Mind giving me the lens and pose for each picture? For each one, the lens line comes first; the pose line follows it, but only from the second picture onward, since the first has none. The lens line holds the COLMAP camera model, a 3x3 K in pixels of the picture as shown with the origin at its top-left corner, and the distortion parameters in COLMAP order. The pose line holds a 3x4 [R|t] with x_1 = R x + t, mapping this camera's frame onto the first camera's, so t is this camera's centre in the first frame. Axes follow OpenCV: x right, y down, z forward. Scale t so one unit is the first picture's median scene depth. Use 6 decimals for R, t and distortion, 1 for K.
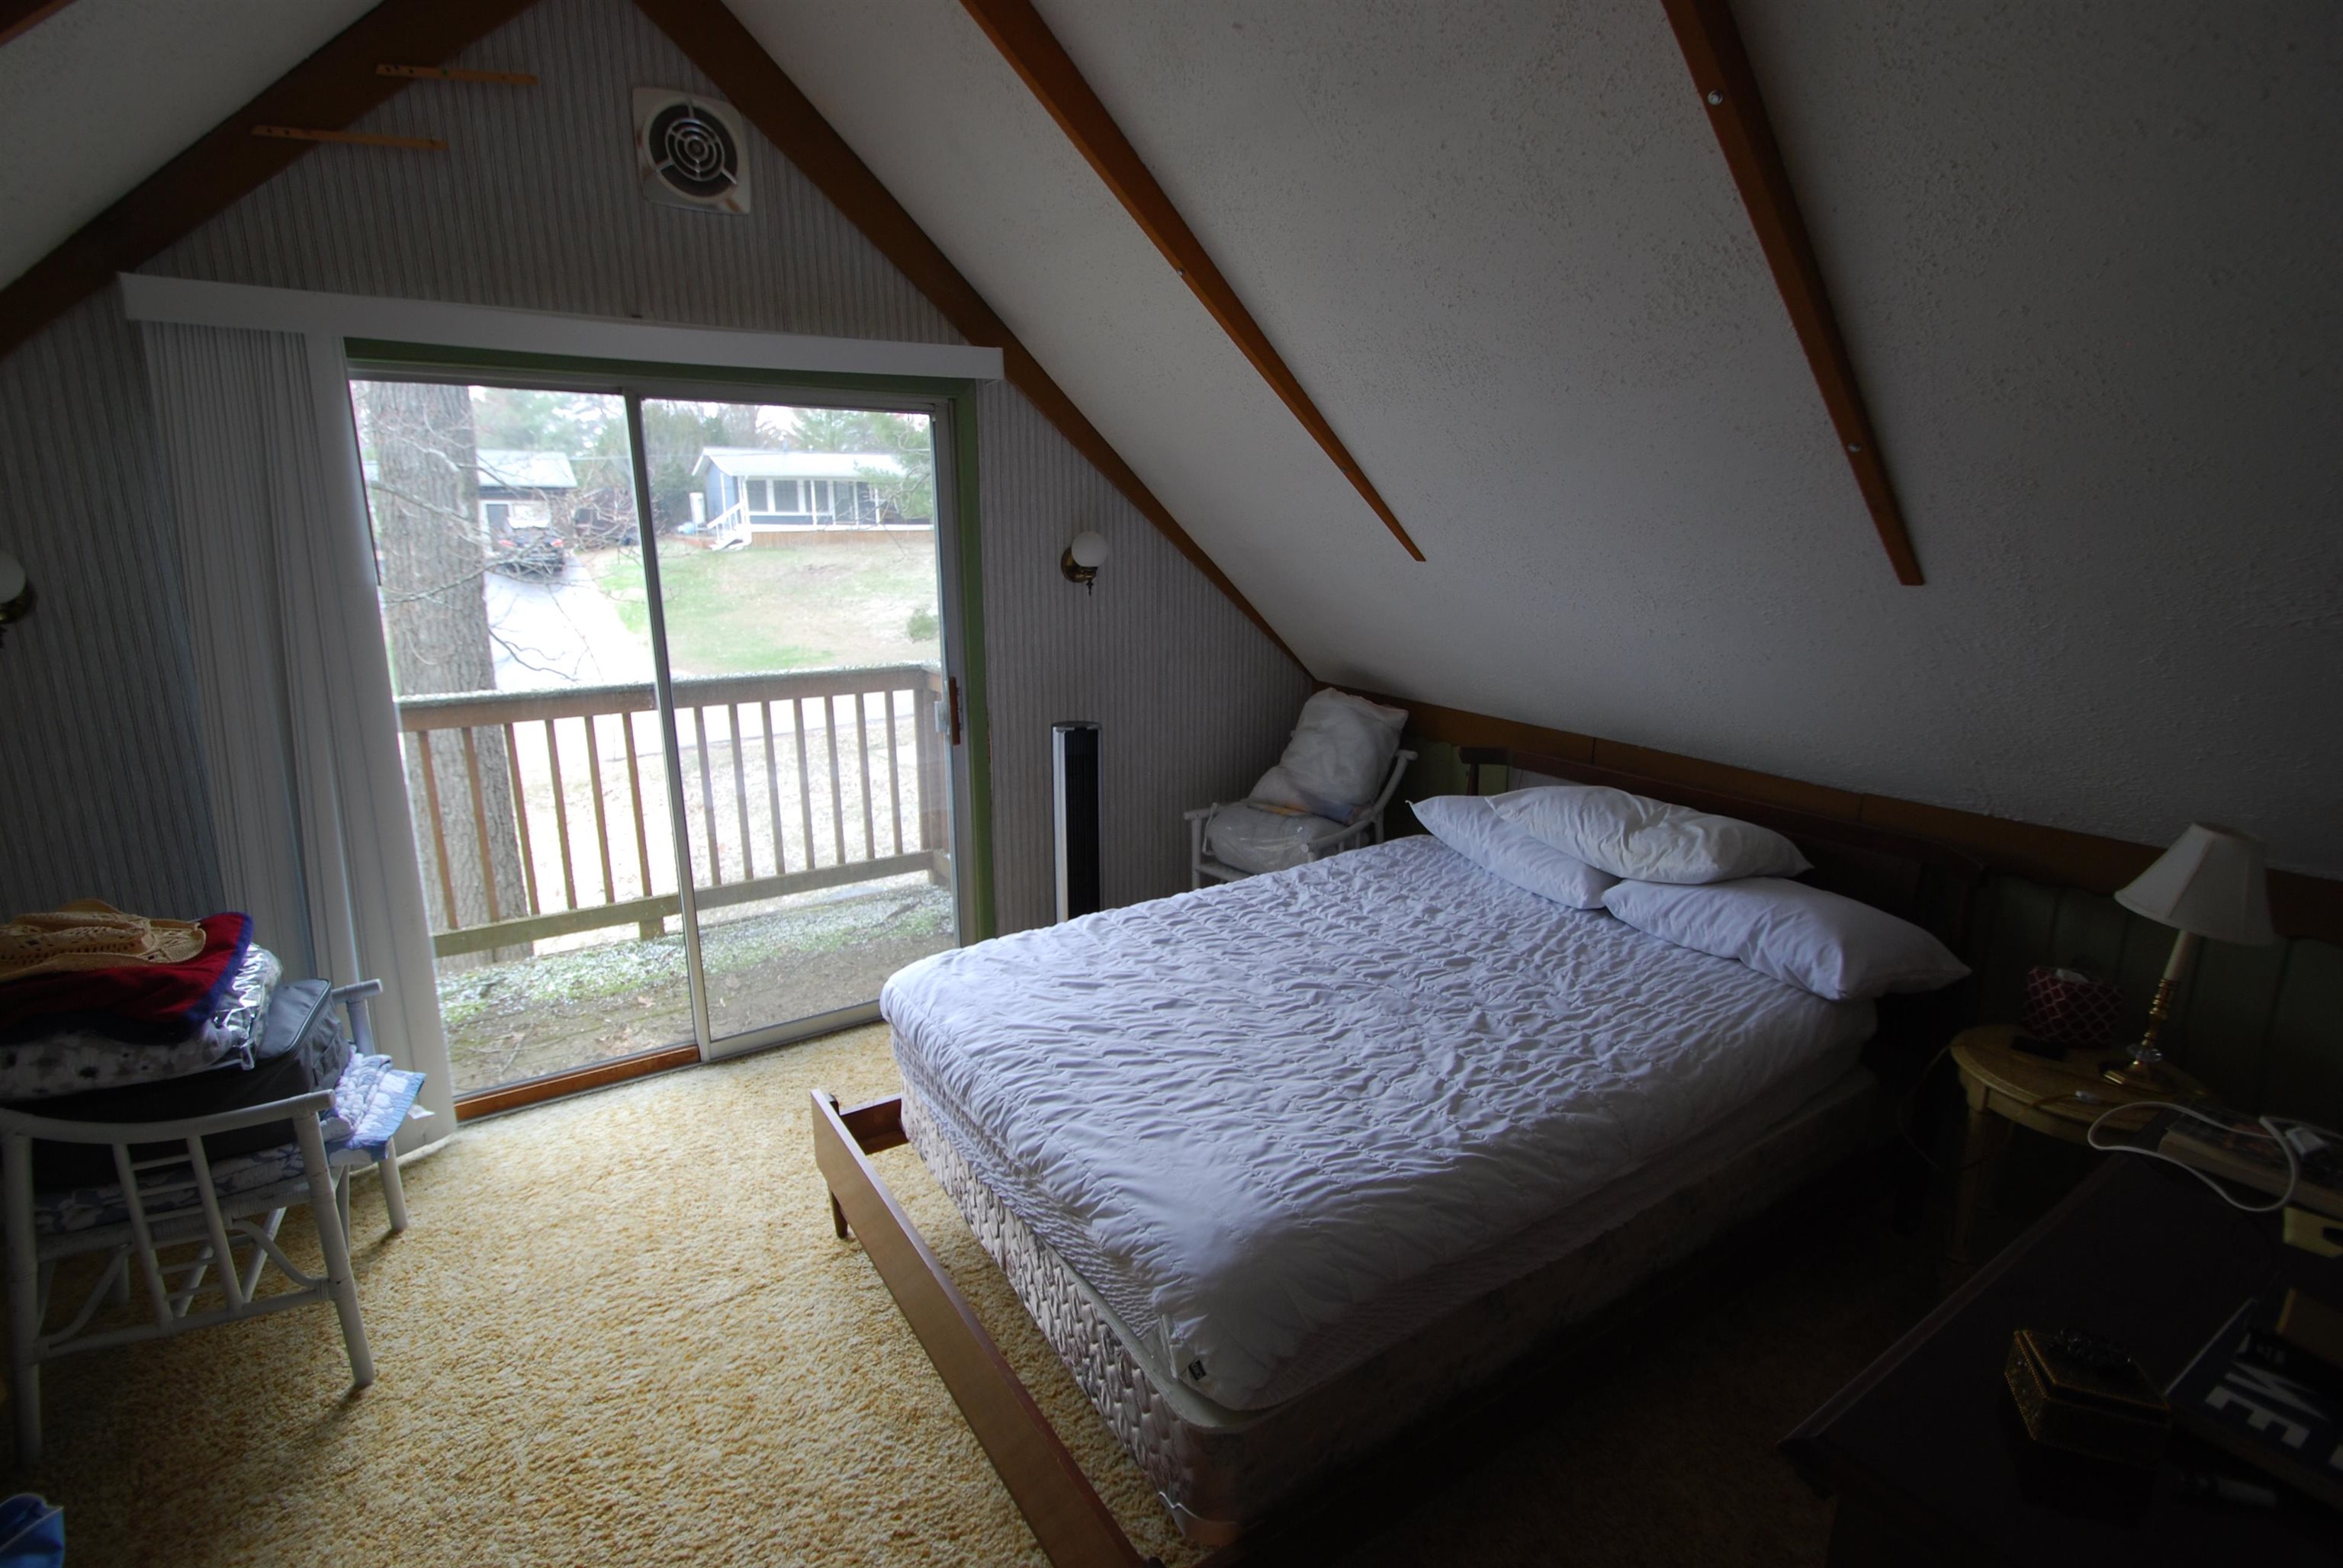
lens RADIAL K [[1070.6, 0, 1171.5], [0, 1070.6, 784.0], [0, 0, 1]] dist [0.002592, -0.011014]
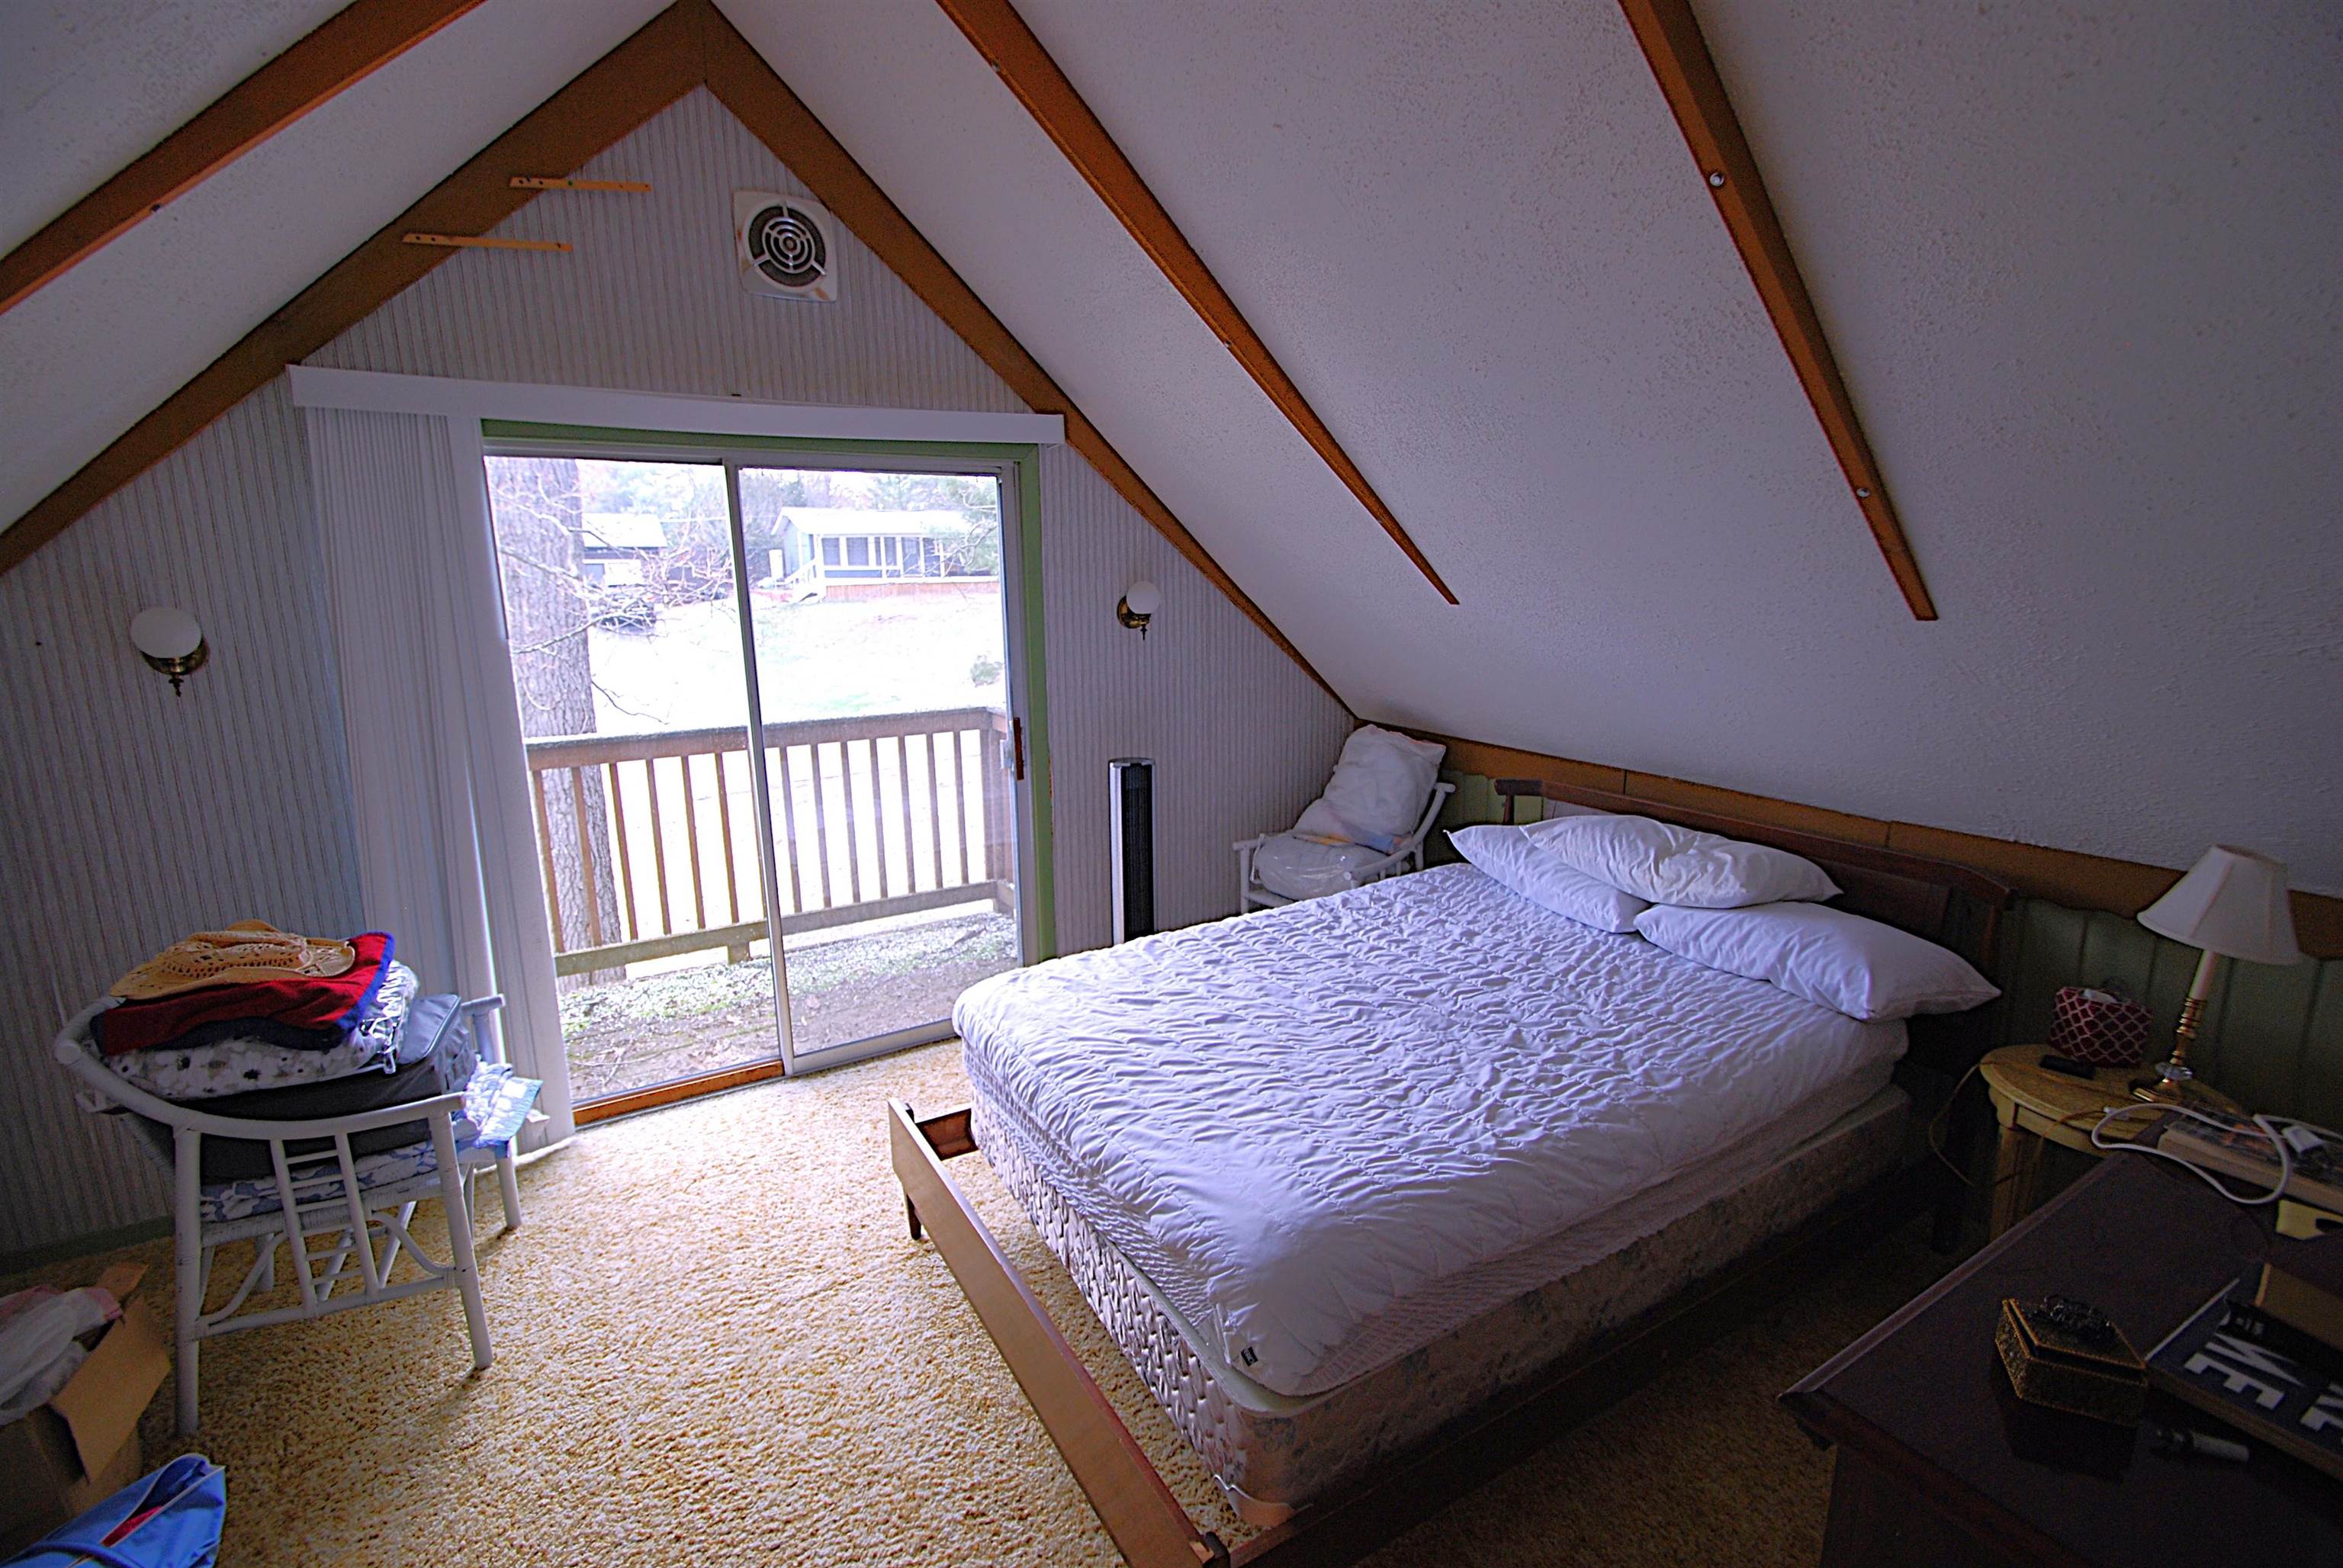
lens RADIAL K [[1027.8, 0, 1171.5], [0, 1027.8, 784.0], [0, 0, 1]] dist [0.012107, -0.013382]
pose [[0.998875, -0.005759, -0.047076, -0.001384], [0.004089, 0.999362, -0.035494, 0.007108], [0.047251, 0.035262, 0.998260, -0.037646]]
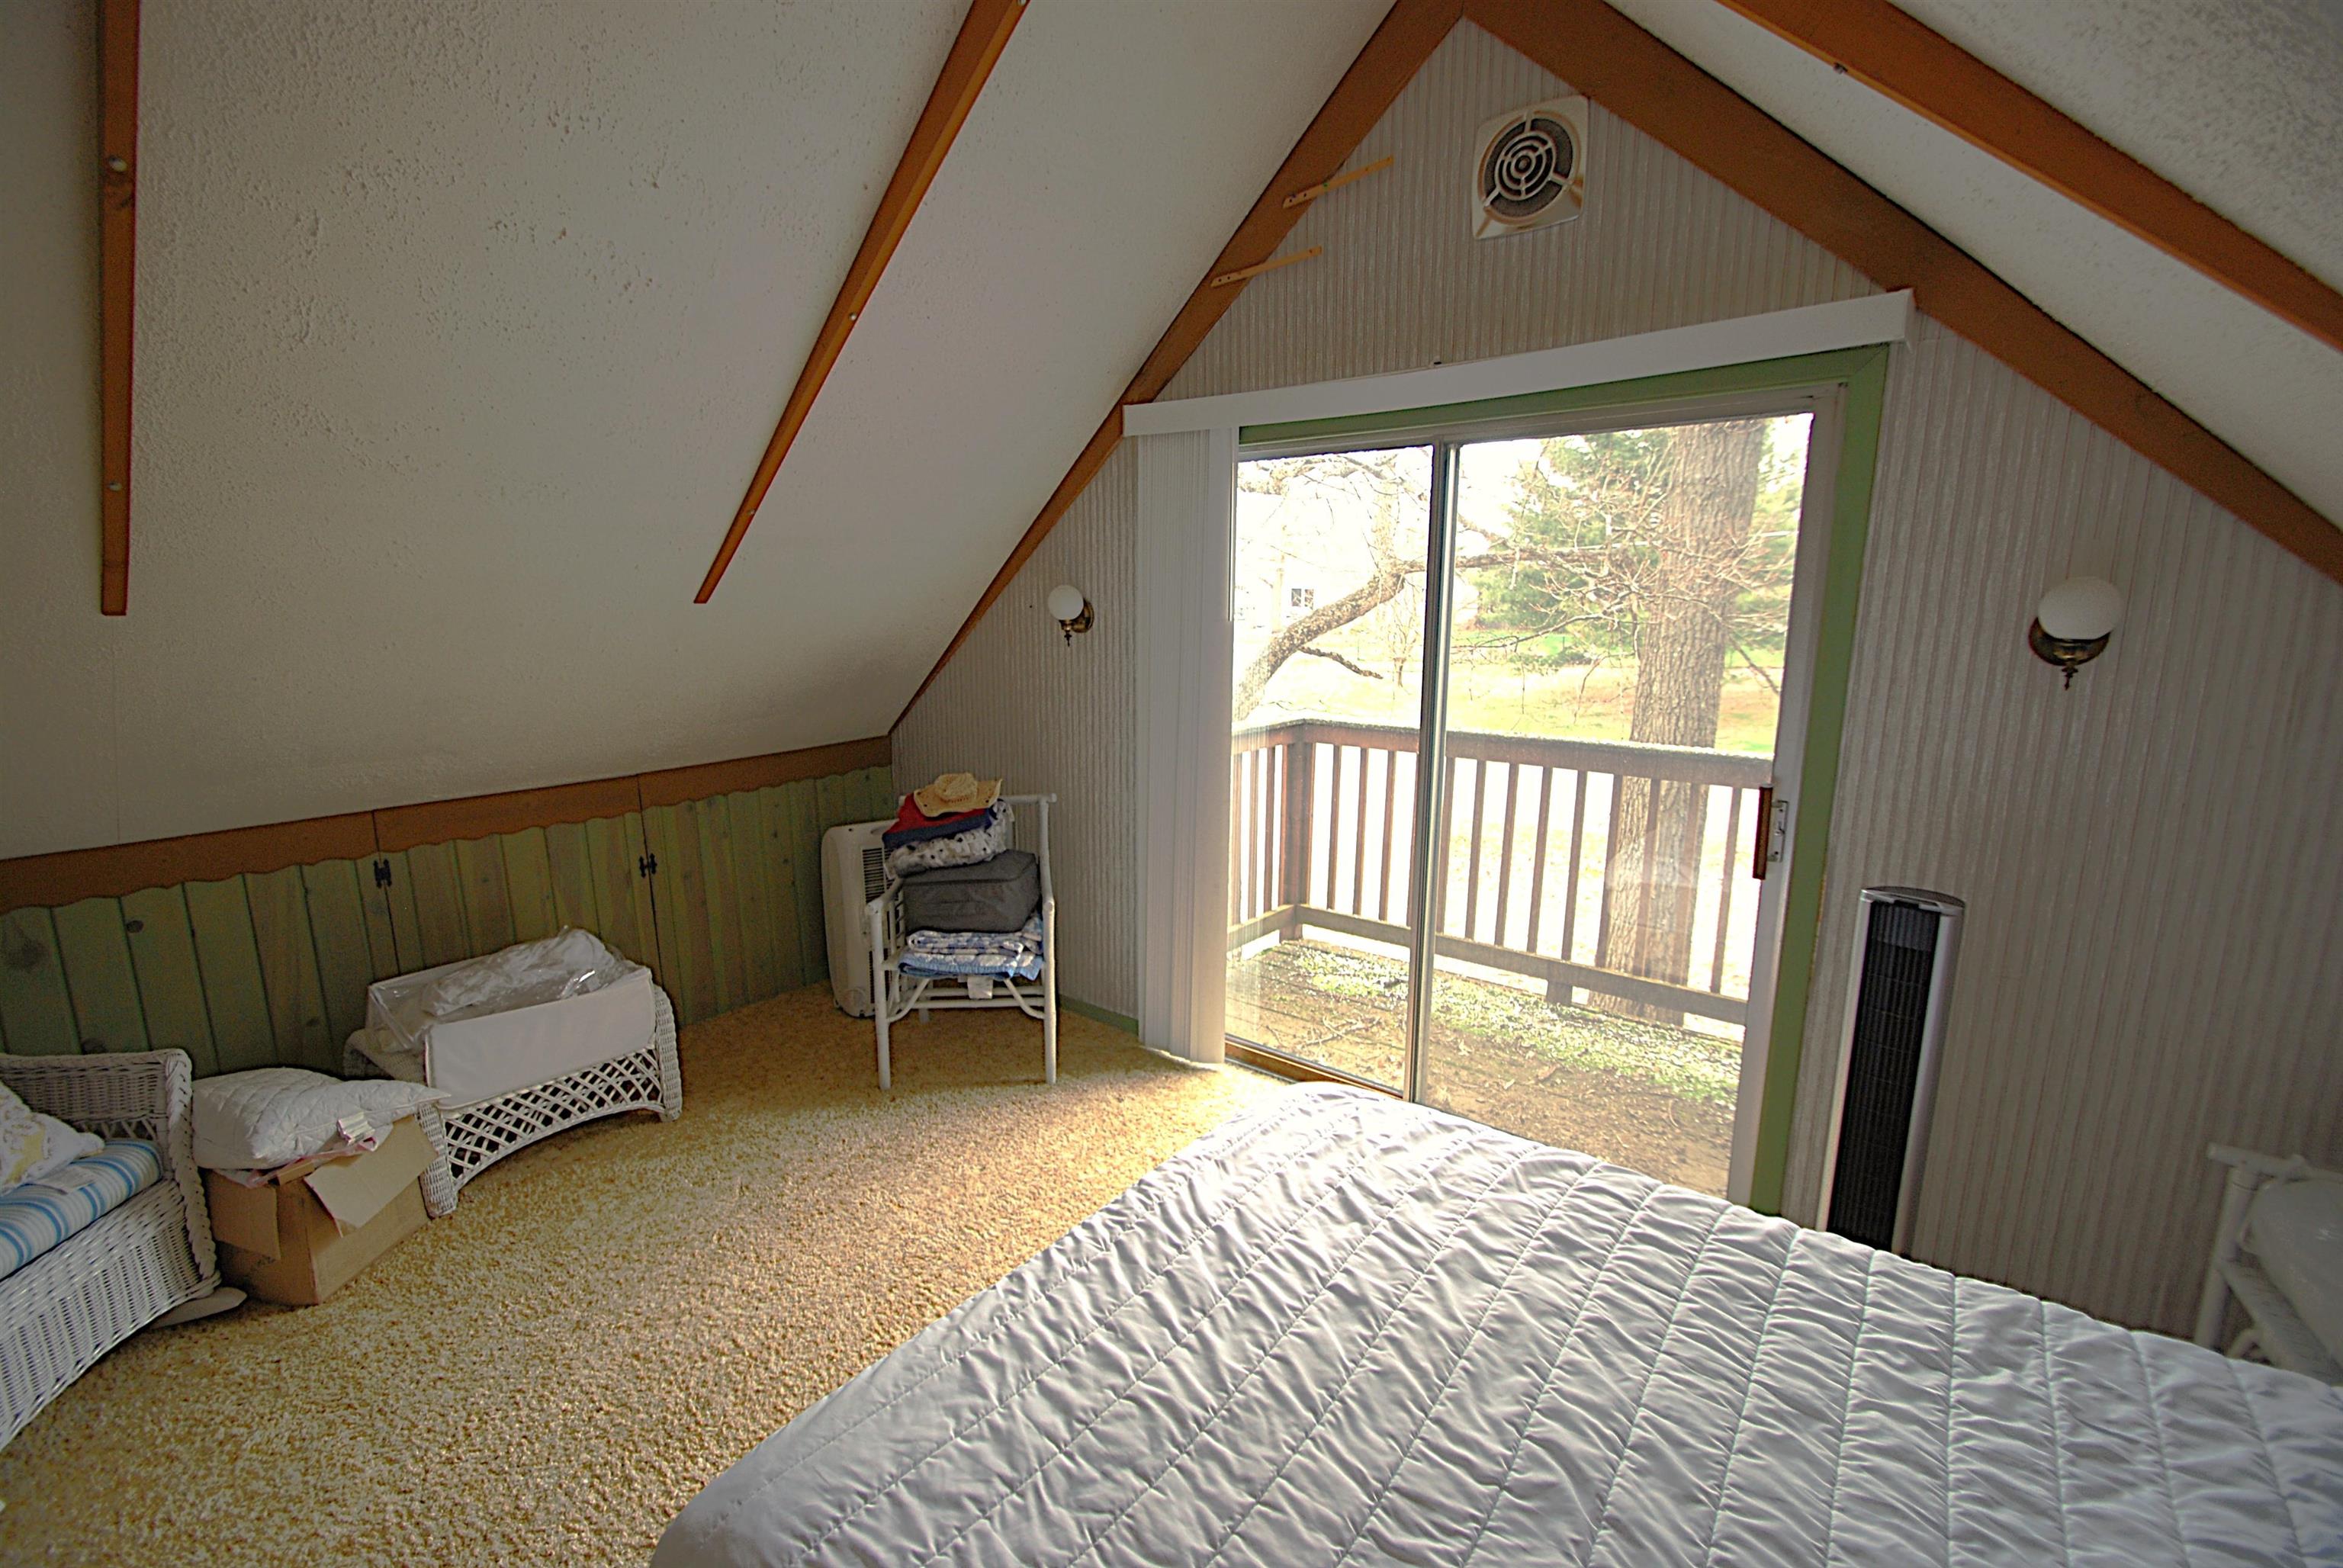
lens RADIAL K [[1027.8, 0, 1171.5], [0, 1027.8, 784.0], [0, 0, 1]] dist [0.012107, -0.013382]
pose [[0.305251, 0.173117, -0.936404, 0.486324], [-0.228379, 0.967948, 0.104501, -0.127543], [0.924481, 0.181956, 0.335003, 0.653764]]
